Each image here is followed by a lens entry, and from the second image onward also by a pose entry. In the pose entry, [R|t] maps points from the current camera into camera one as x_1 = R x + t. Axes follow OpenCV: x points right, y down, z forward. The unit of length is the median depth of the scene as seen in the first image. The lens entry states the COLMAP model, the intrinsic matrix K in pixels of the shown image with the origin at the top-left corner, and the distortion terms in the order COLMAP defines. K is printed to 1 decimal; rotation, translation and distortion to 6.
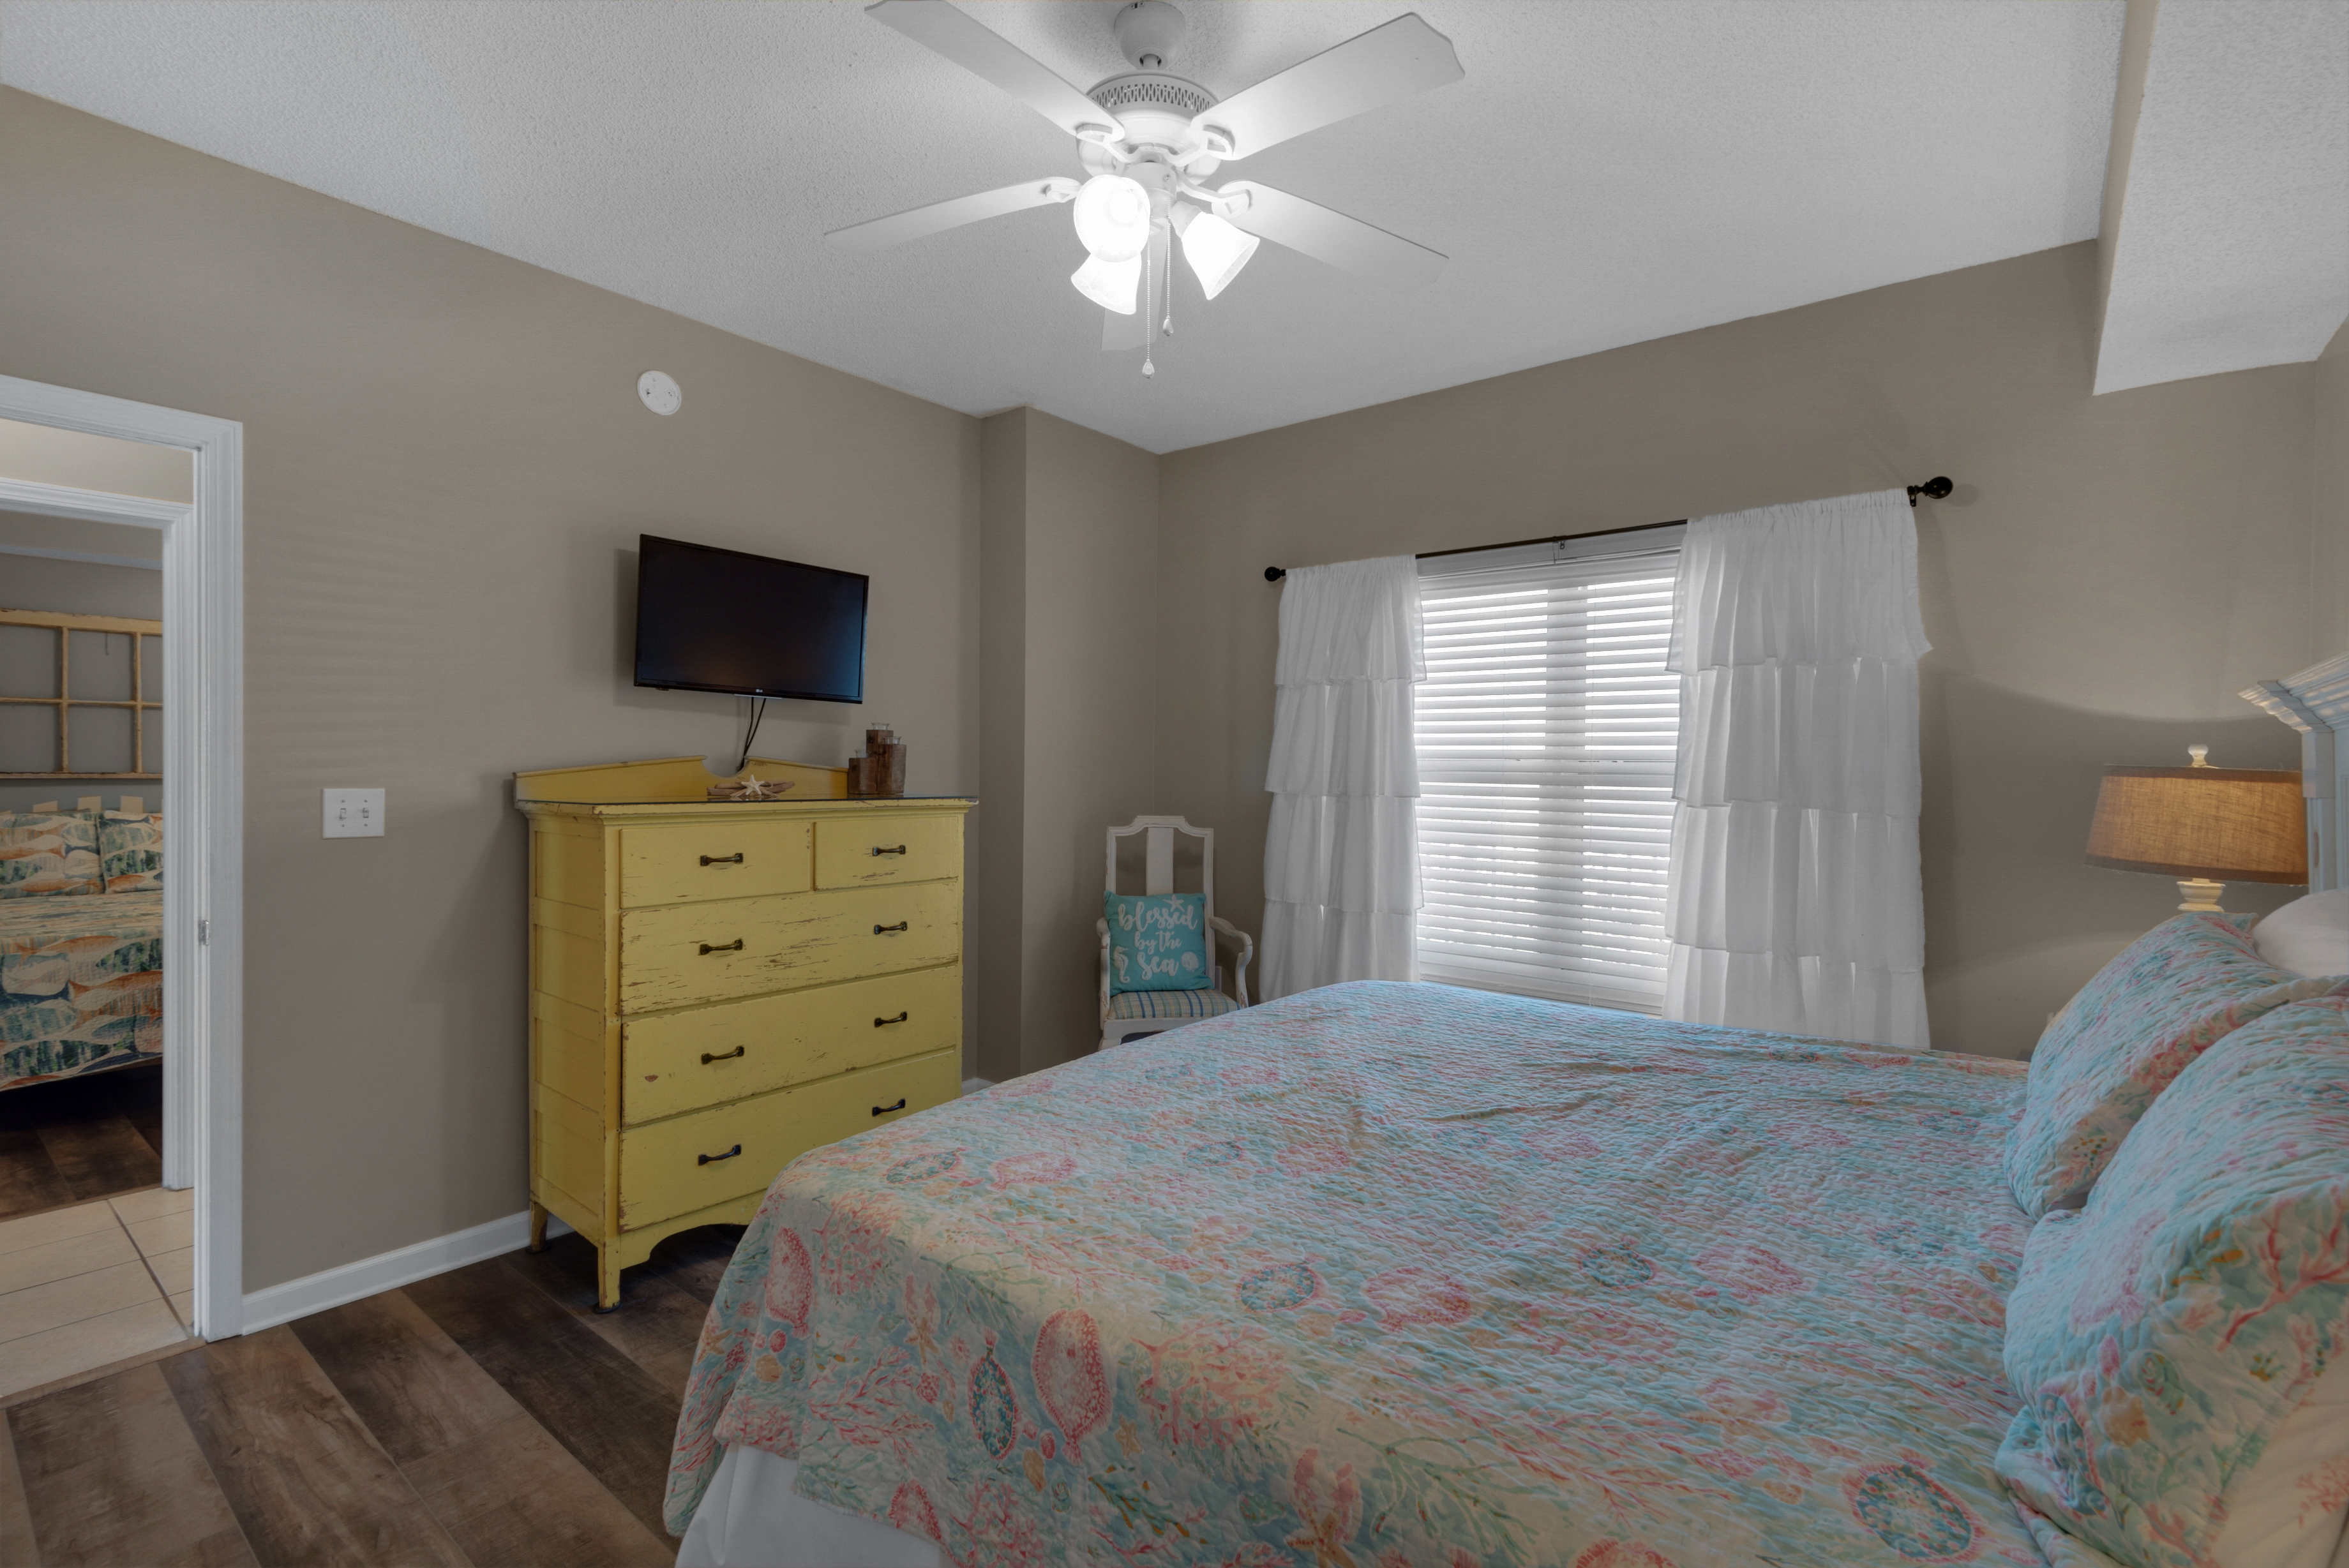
lens RADIAL K [[1054.1, 0, 1171.4], [0, 1054.1, 786.5], [0, 0, 1]] dist [0.016305, -0.005650]
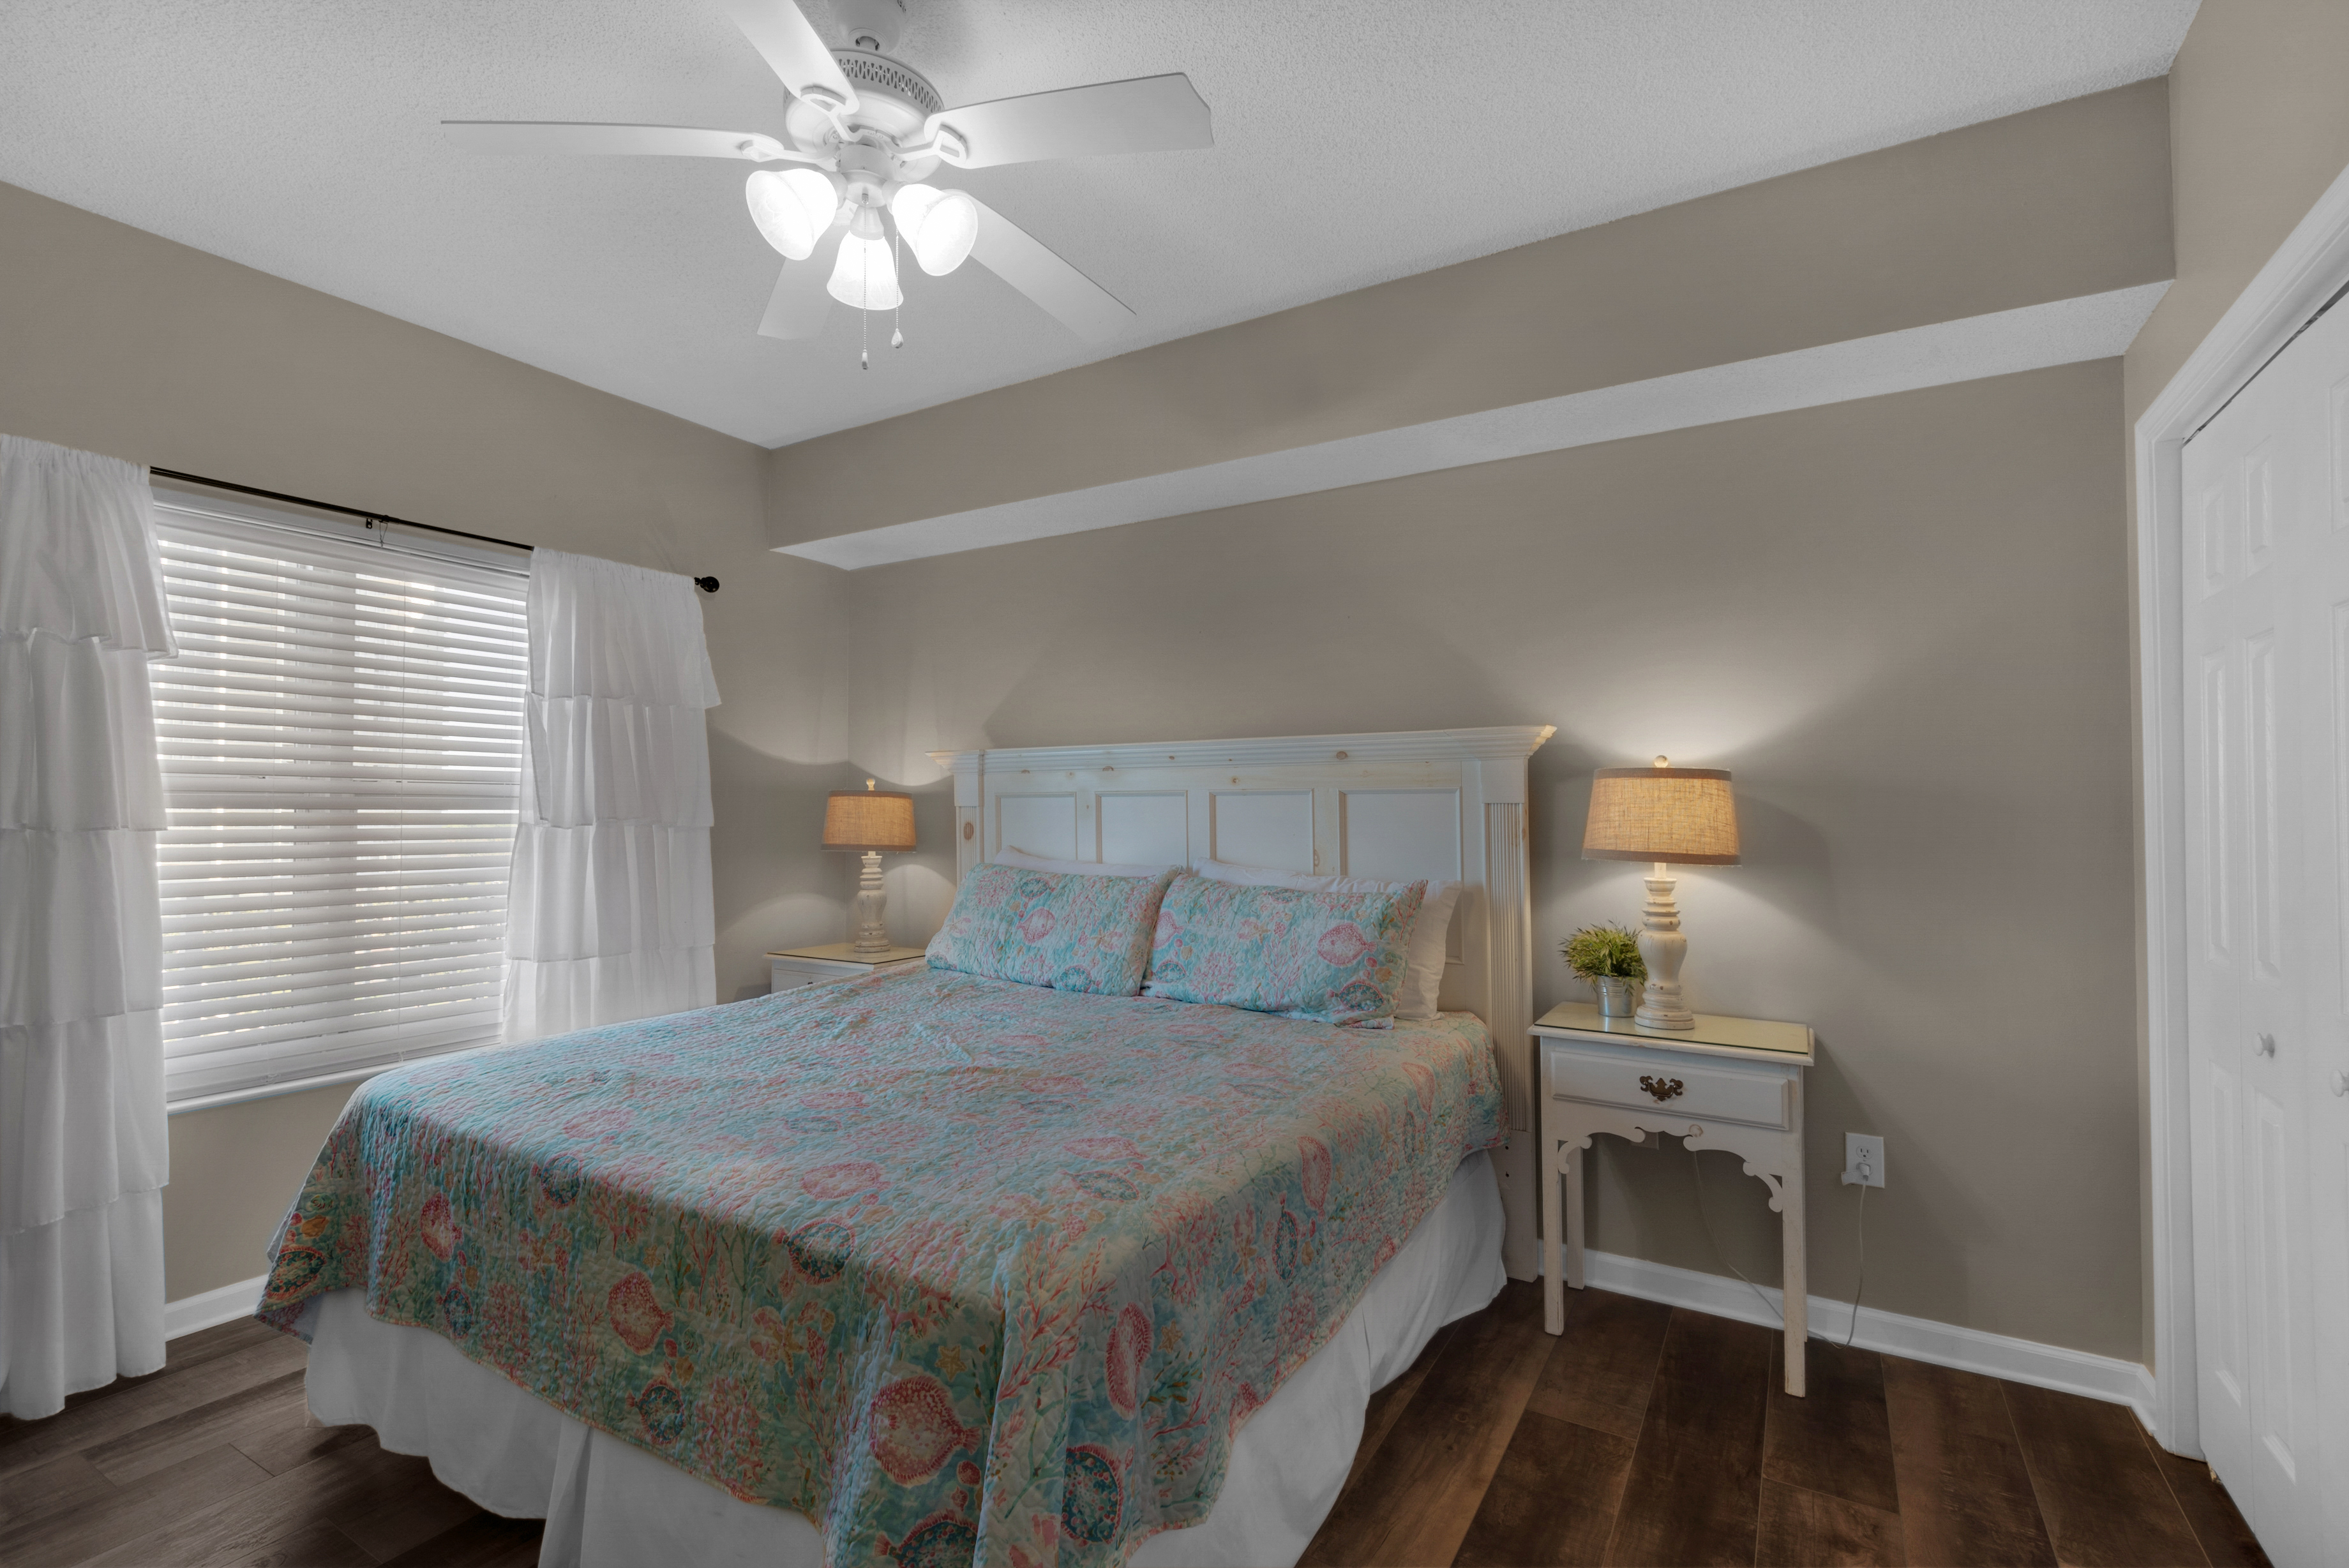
lens RADIAL K [[1054.1, 0, 1178.7], [0, 1054.1, 786.5], [0, 0, 1]] dist [0.016305, -0.005650]
pose [[-0.138493, 0.009286, 0.990320, -0.705034], [0.016278, 0.999842, -0.007099, -0.003338], [-0.990230, 0.015137, -0.138622, 0.611202]]
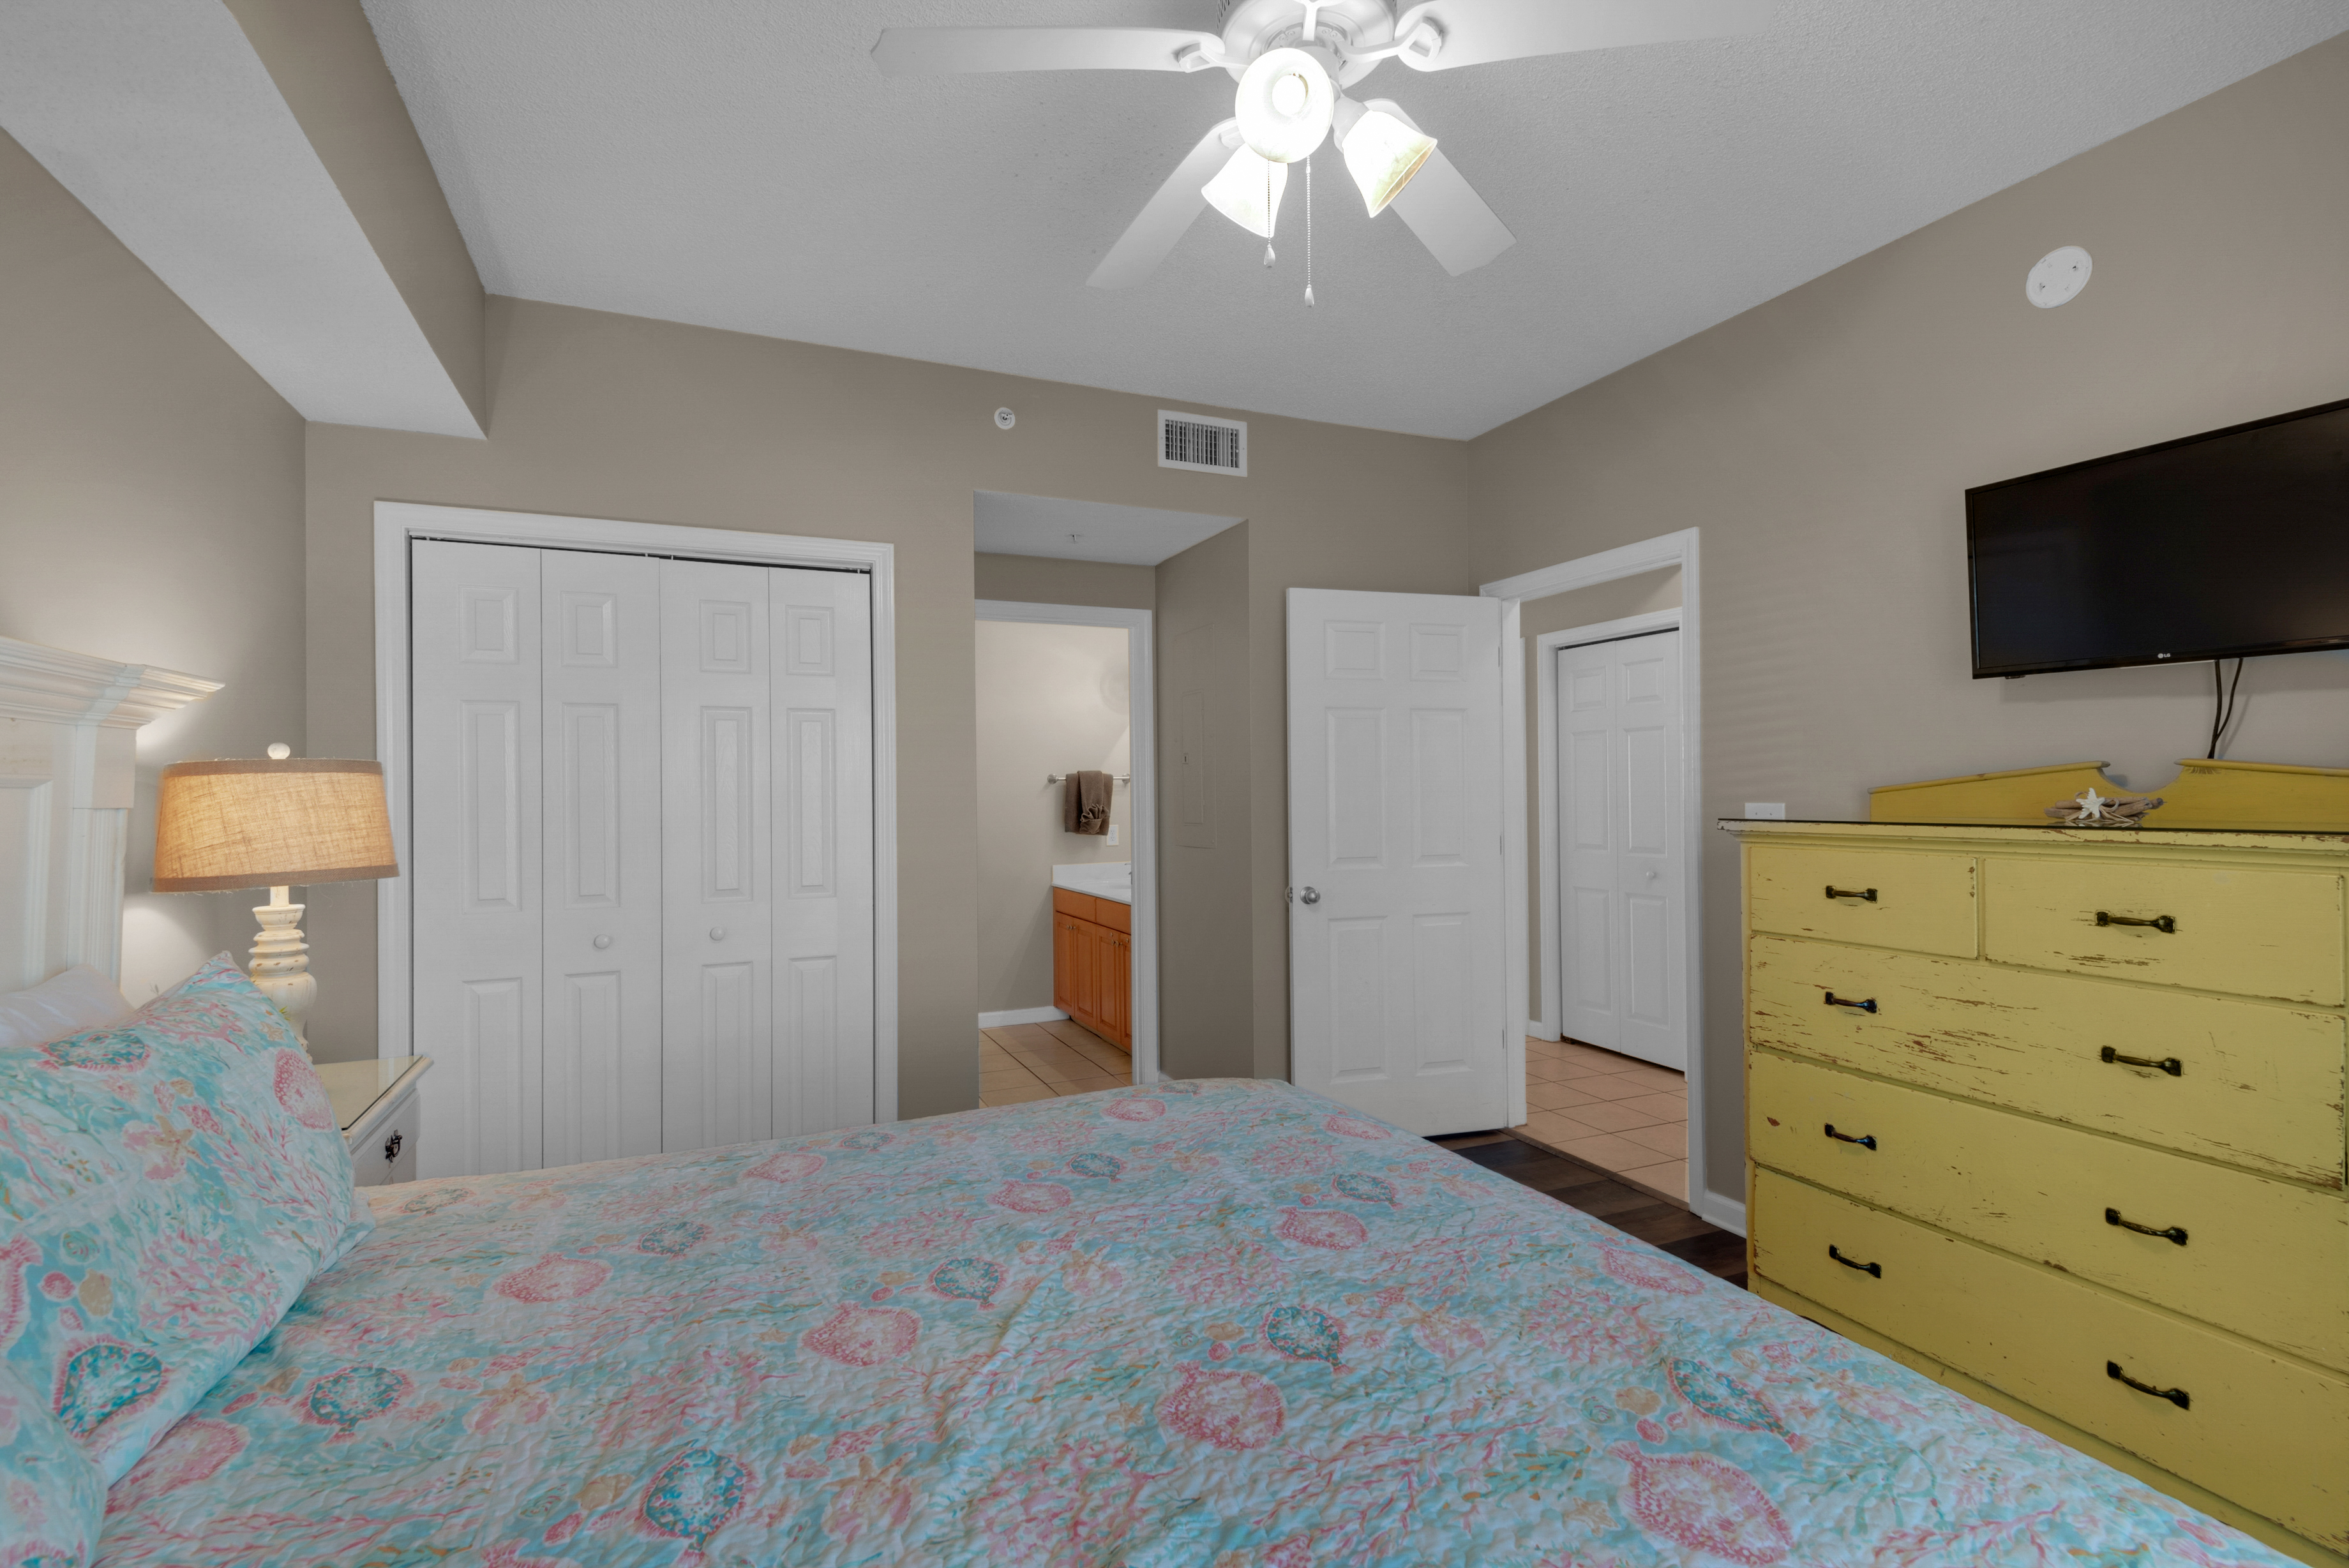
lens RADIAL K [[1054.1, 0, 1167.3], [0, 1054.1, 791.0], [0, 0, 1]] dist [0.016305, -0.005650]
pose [[-0.457228, -0.006662, -0.889325, 0.539861], [-0.011984, 0.999927, -0.001329, -0.002313], [0.889269, 0.010050, -0.457275, 0.910782]]
